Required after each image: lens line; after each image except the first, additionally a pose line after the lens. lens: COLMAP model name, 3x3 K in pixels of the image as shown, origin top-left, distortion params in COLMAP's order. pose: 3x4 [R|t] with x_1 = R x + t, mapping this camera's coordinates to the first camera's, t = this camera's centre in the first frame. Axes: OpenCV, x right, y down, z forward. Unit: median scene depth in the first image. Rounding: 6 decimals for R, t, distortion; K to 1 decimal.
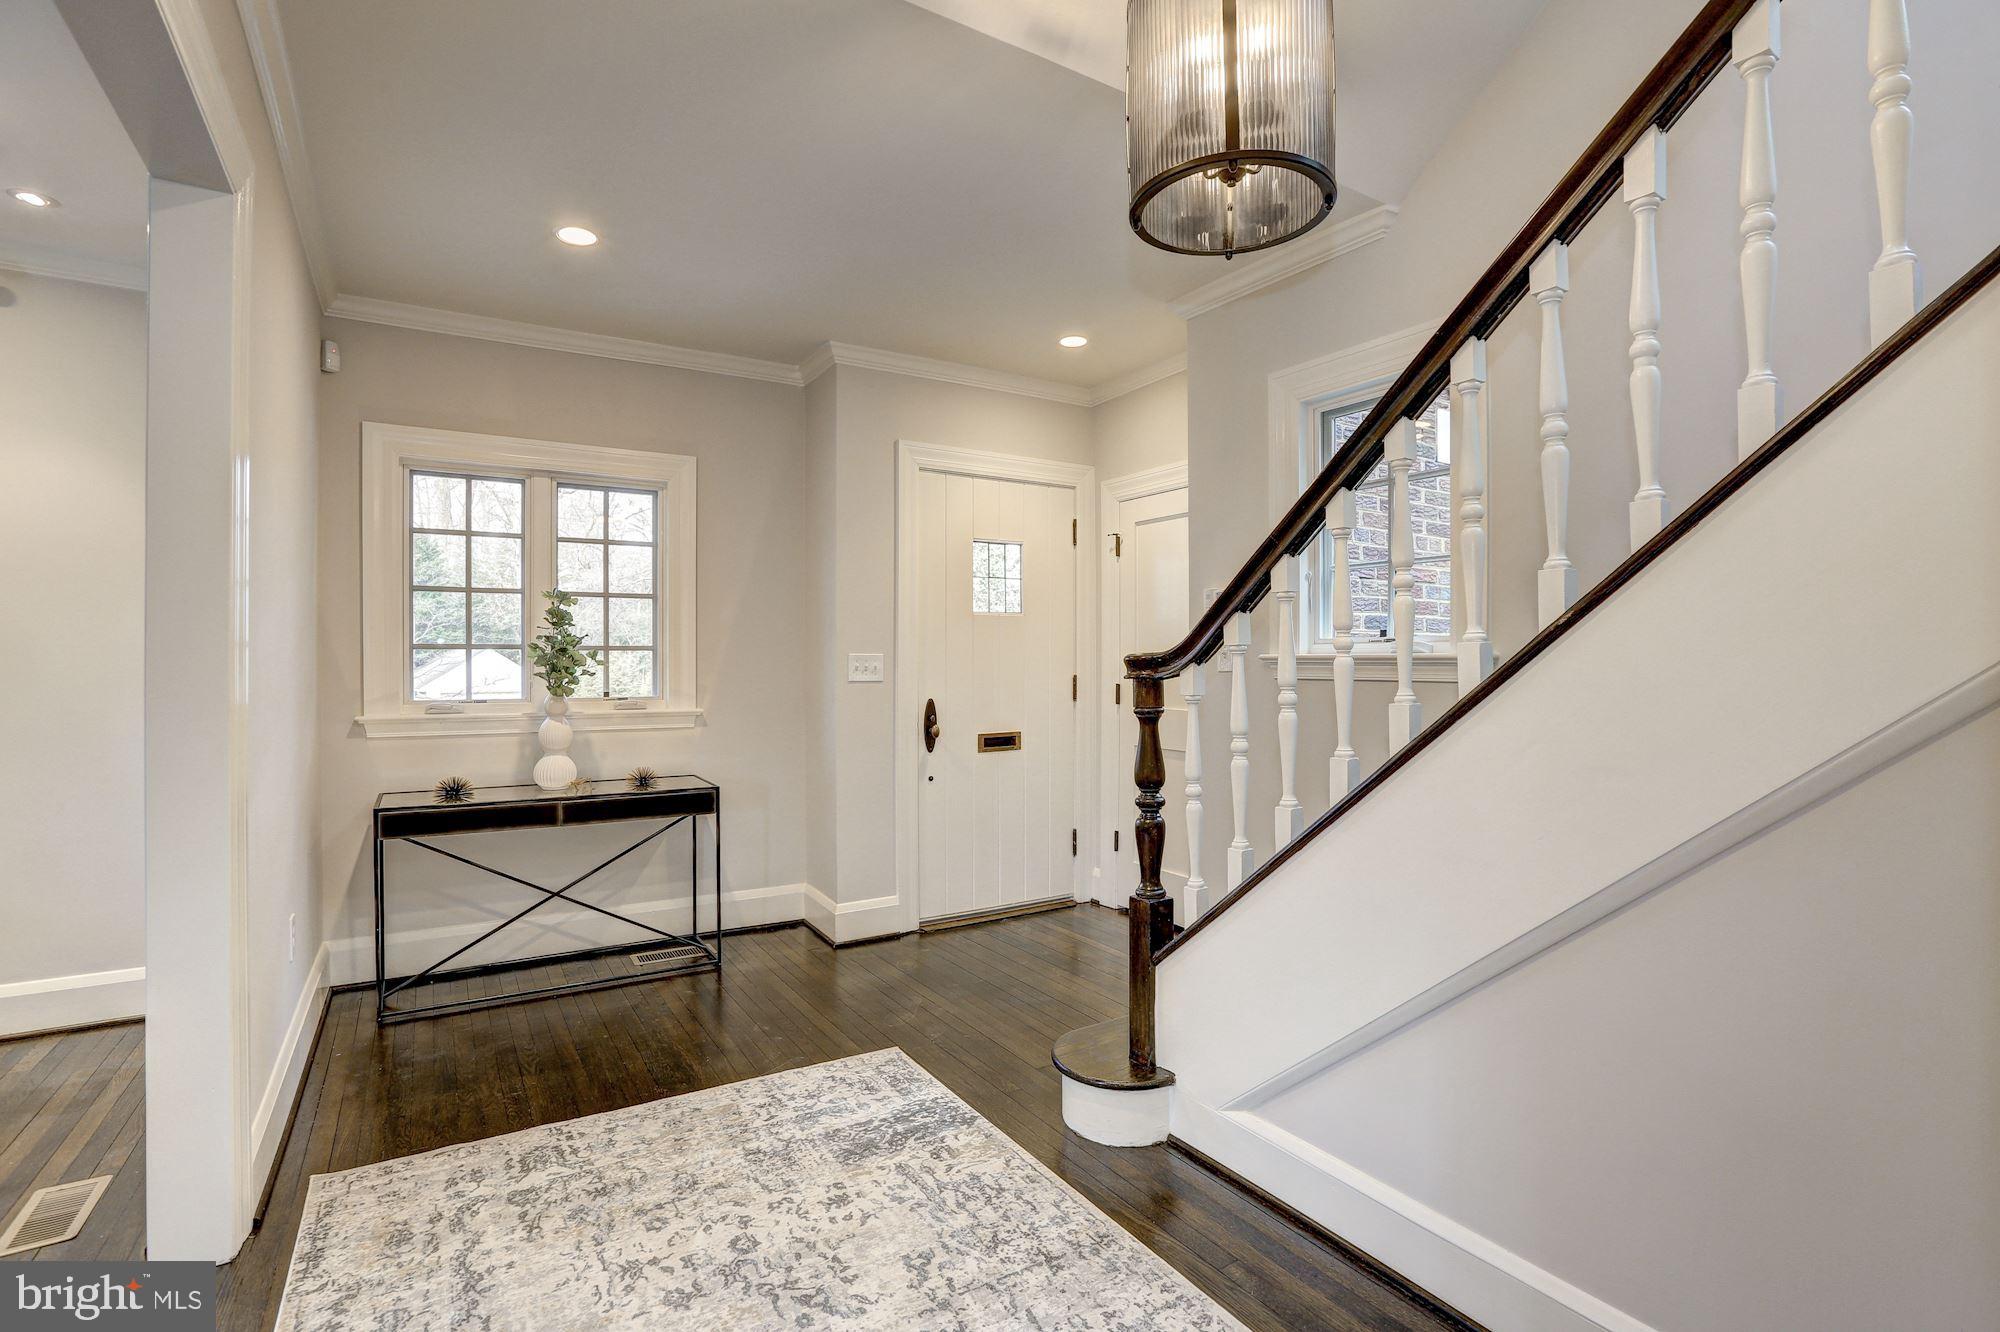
lens RADIAL K [[931.1, 0, 994.1], [0, 931.1, 658.8], [0, 0, 1]] dist [-0.031697, 0.008447]
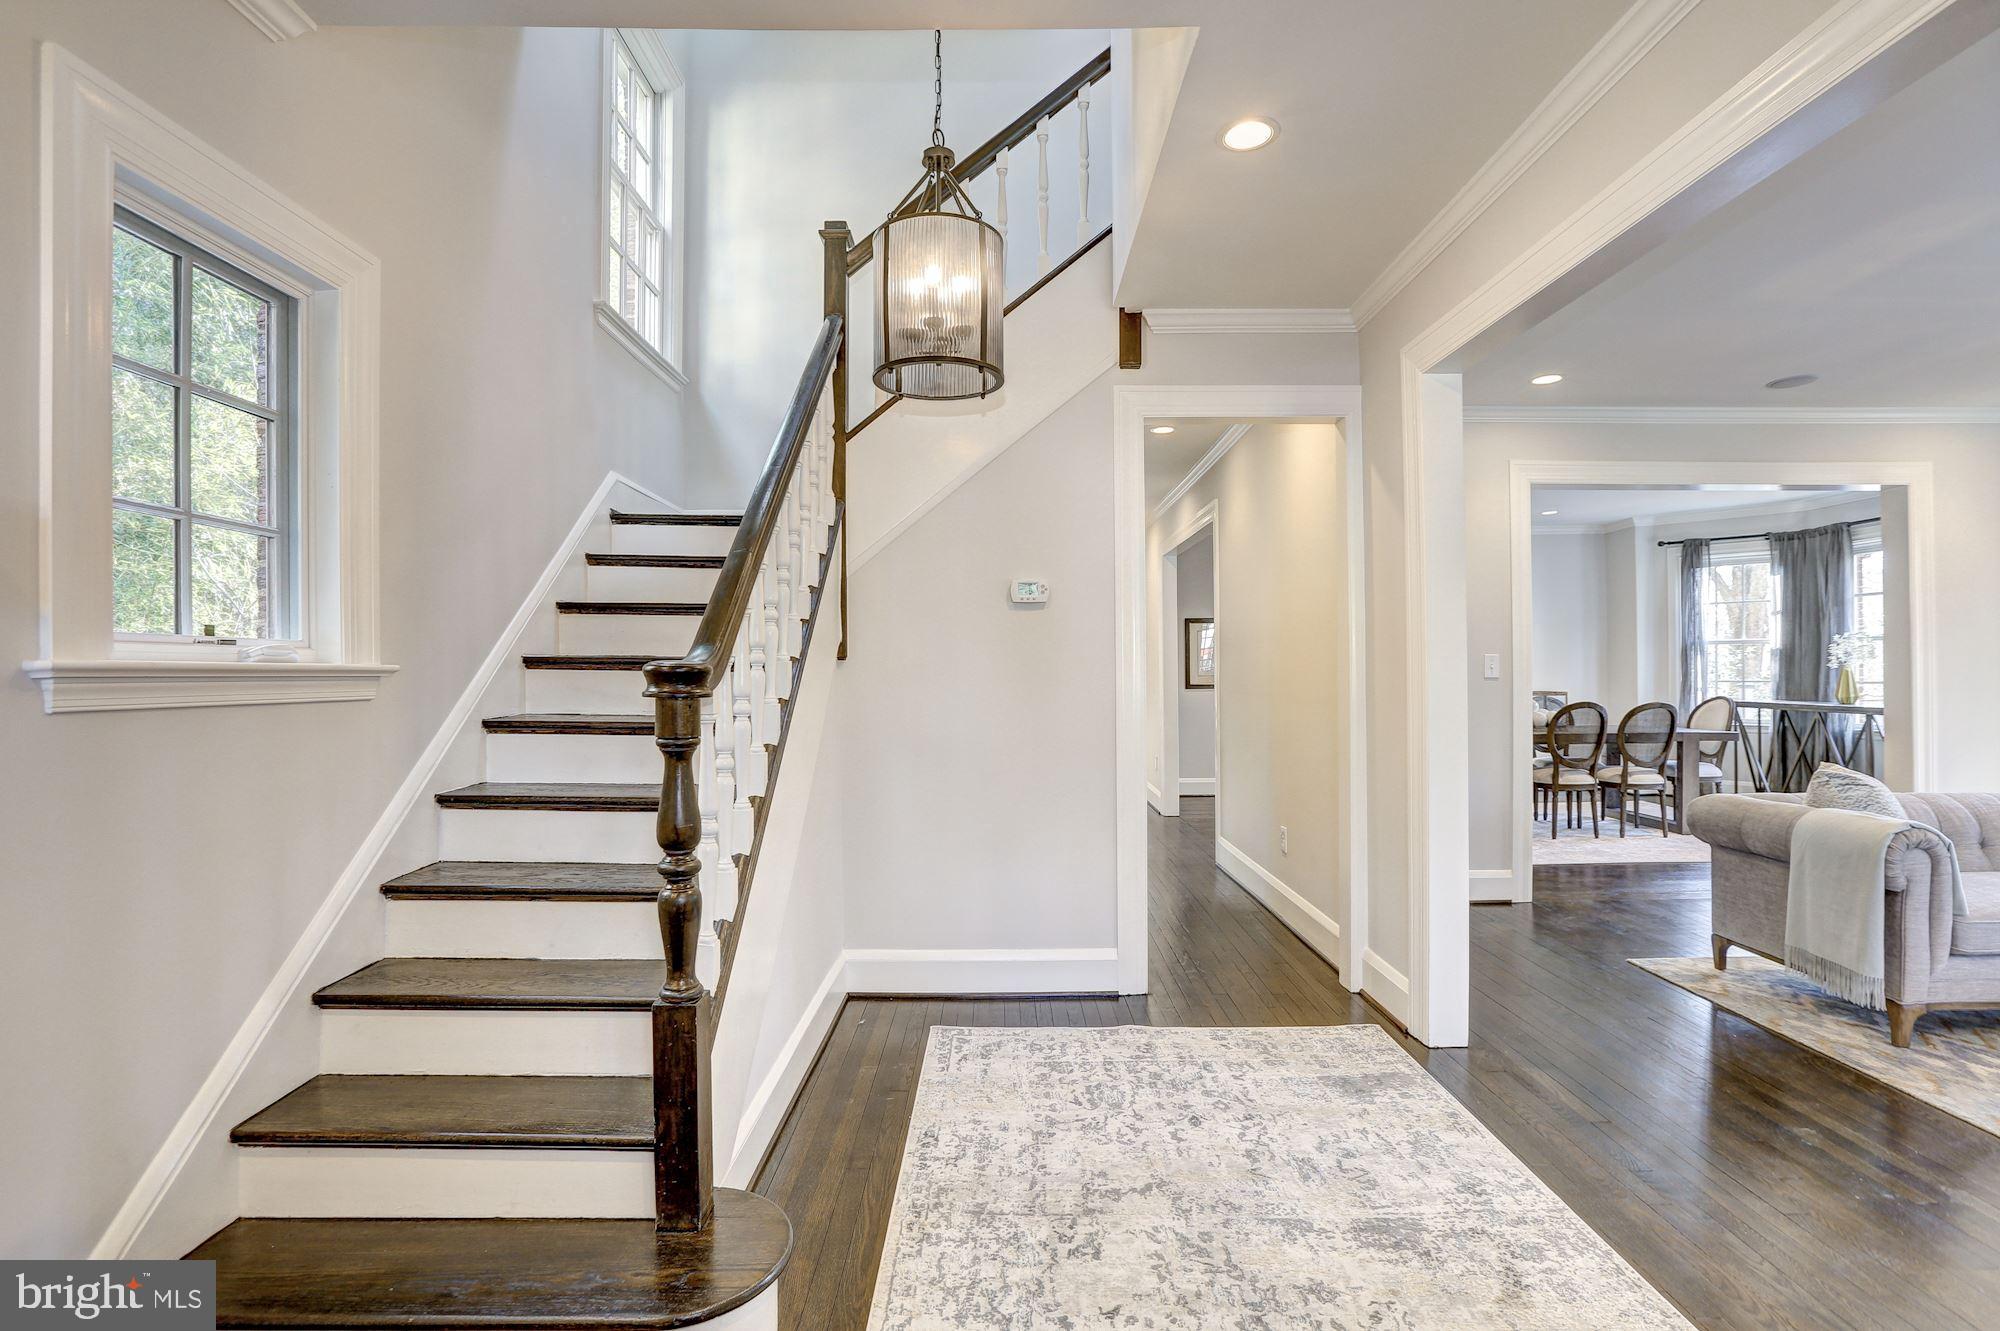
lens RADIAL K [[931.1, 0, 1000.2], [0, 931.1, 669.0], [0, 0, 1]] dist [-0.031697, 0.008447]
pose [[-0.847969, 0.007316, 0.529995, -0.555640], [0.008898, 0.999960, 0.000434, 0.004930], [-0.529971, 0.005084, -0.848000, 1.940158]]
